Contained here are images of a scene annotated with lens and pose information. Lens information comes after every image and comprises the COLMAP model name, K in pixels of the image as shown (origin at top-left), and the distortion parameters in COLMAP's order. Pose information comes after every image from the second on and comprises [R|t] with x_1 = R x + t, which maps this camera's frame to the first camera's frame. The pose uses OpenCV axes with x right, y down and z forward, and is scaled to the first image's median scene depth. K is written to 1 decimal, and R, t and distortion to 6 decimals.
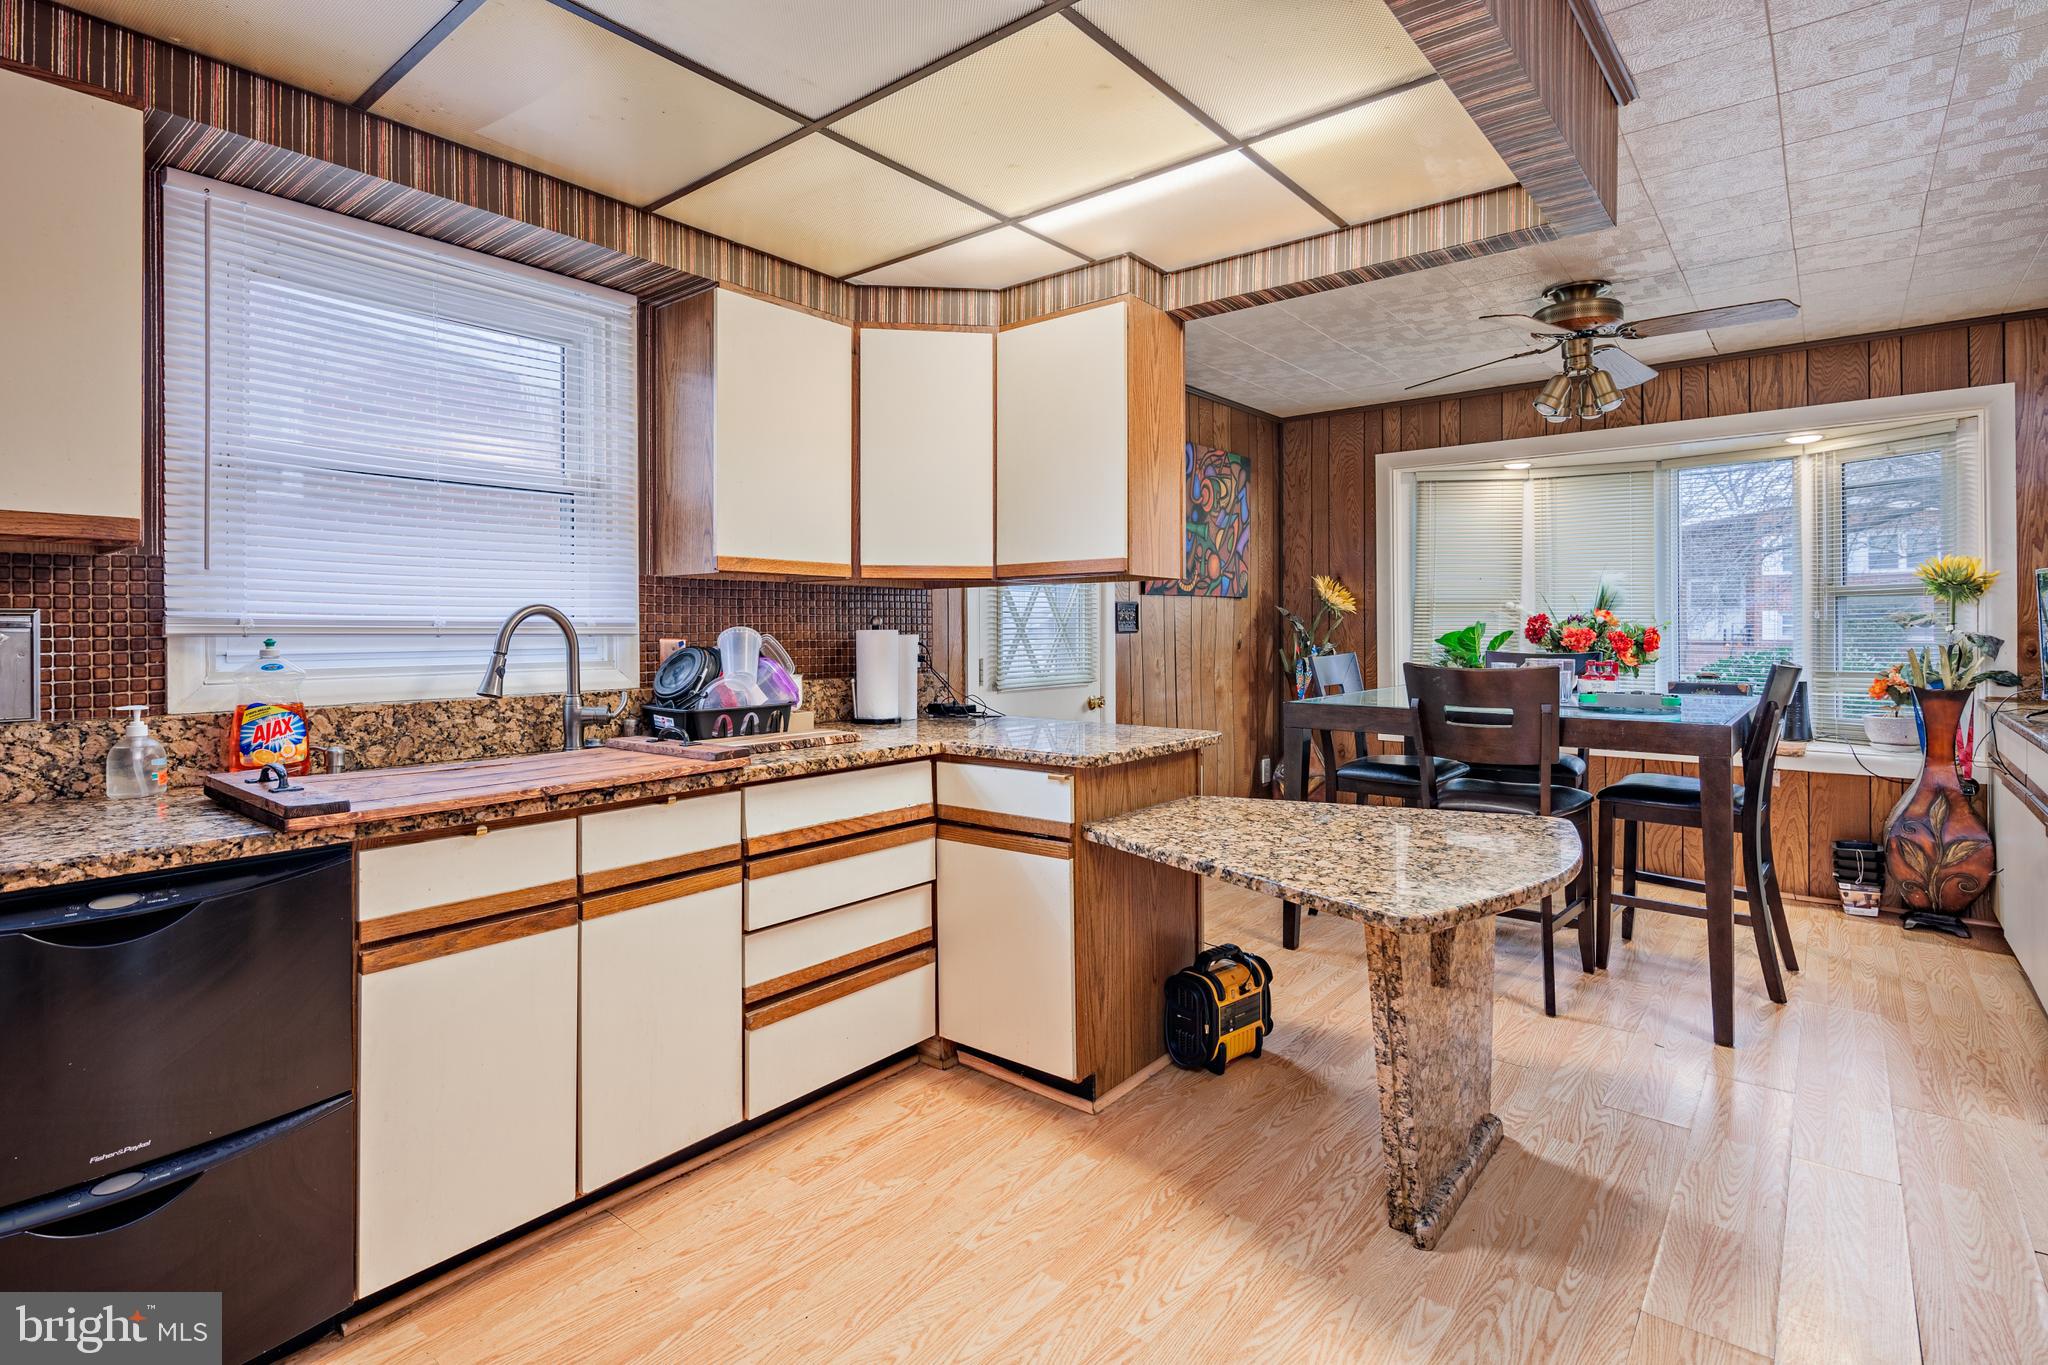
lens RADIAL K [[992.4, 0, 1005.9], [0, 992.4, 612.9], [0, 0, 1]] dist [-0.001071, 0.000104]
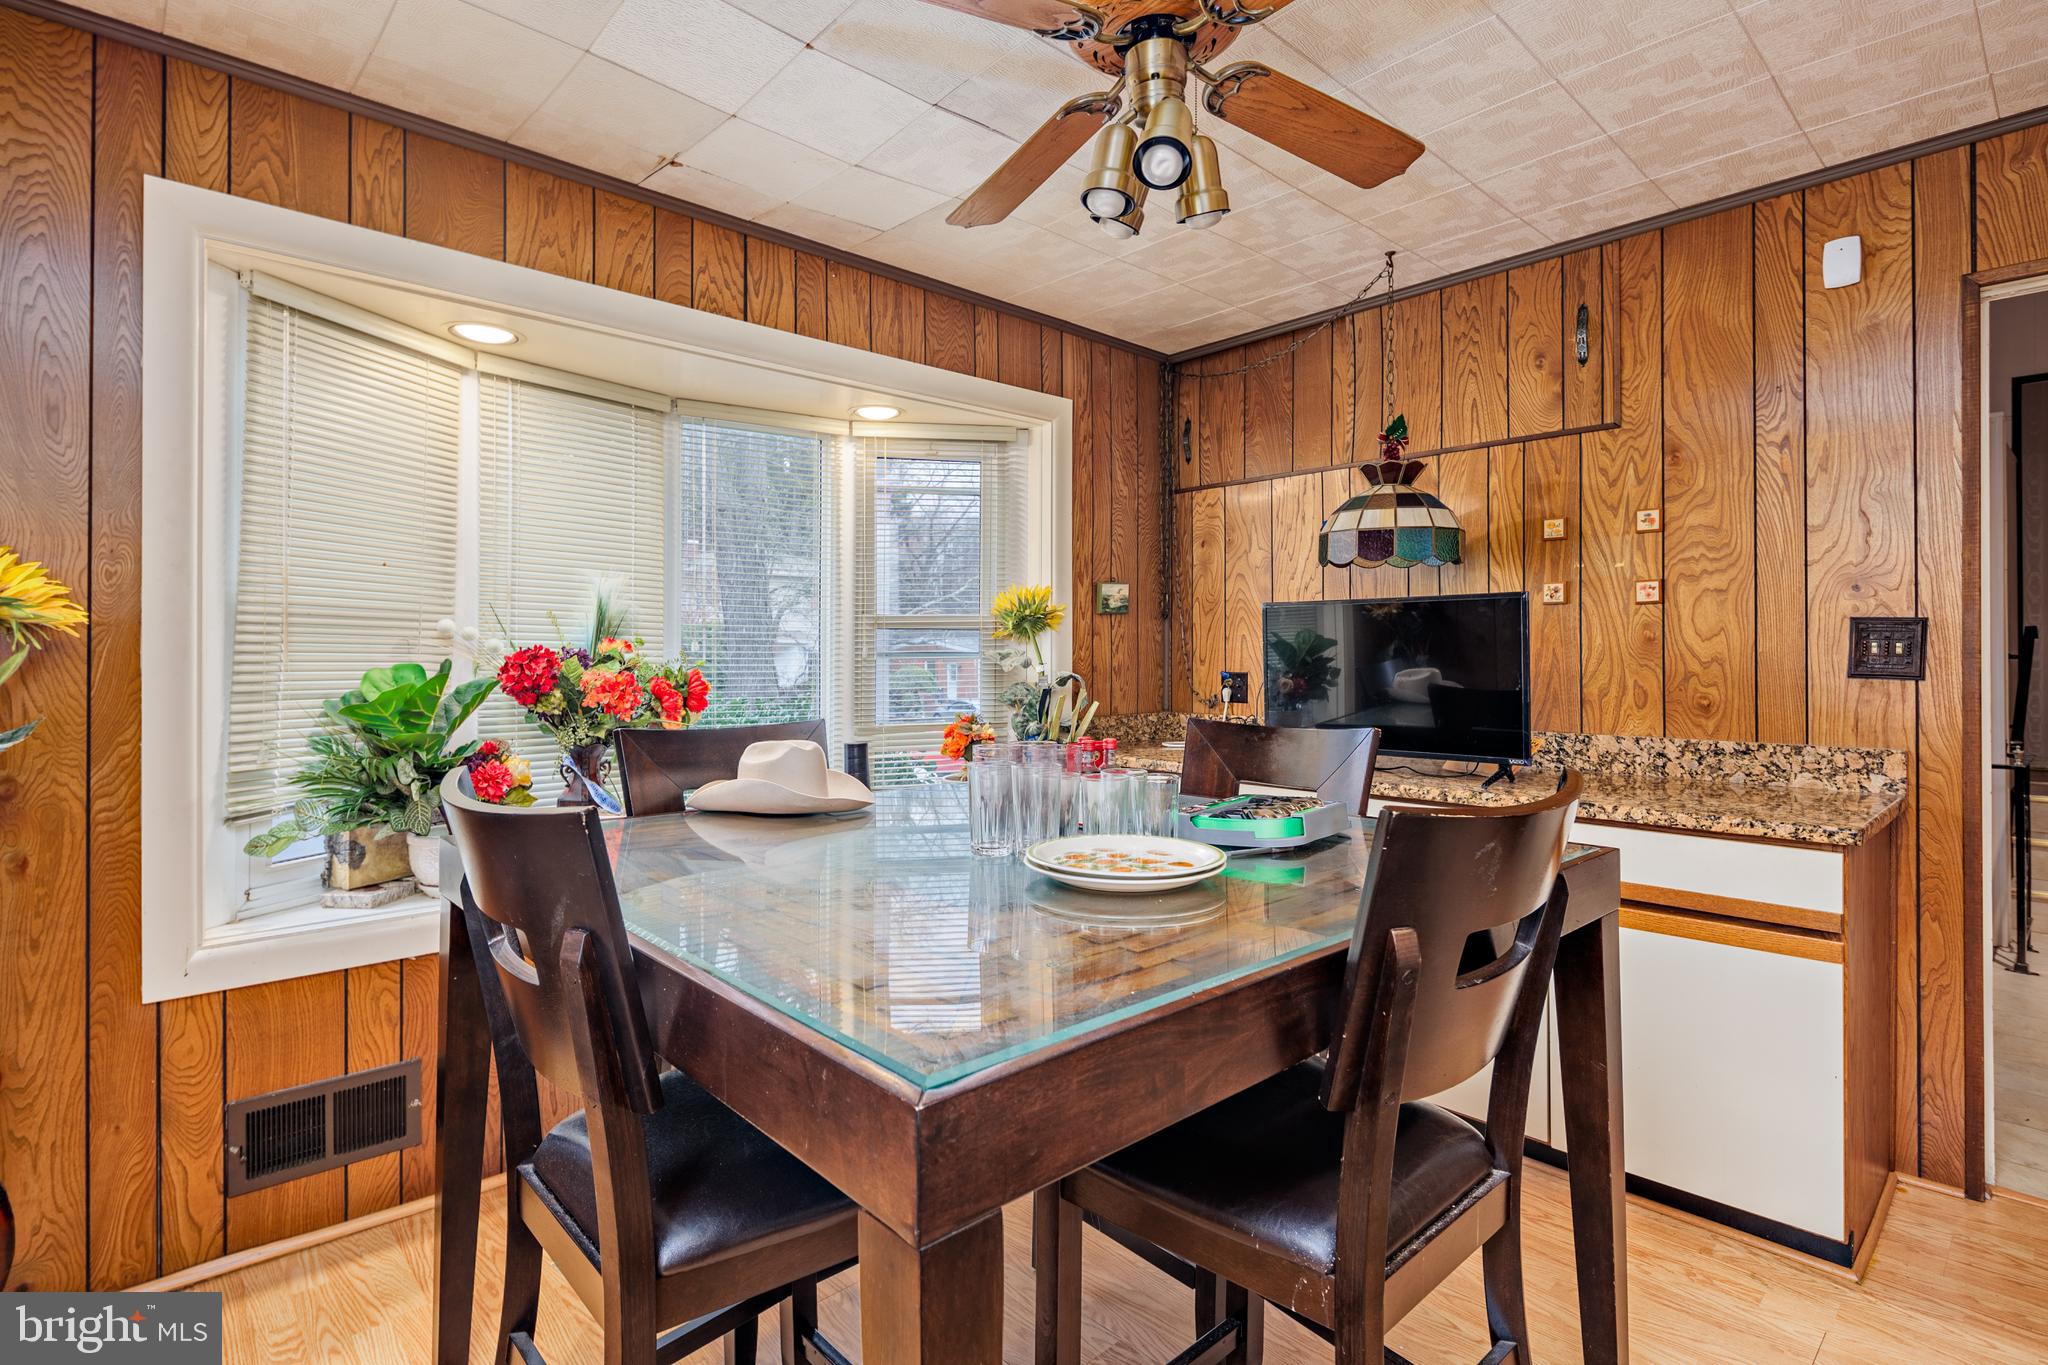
lens RADIAL K [[992.4, 0, 1021.3], [0, 992.4, 672.0], [0, 0, 1]] dist [-0.001071, 0.000104]
pose [[0.134449, 0.002442, 0.990917, 0.084158], [0.001691, 0.999995, -0.002694, 0.018976], [-0.990919, 0.002038, 0.134444, 0.778959]]
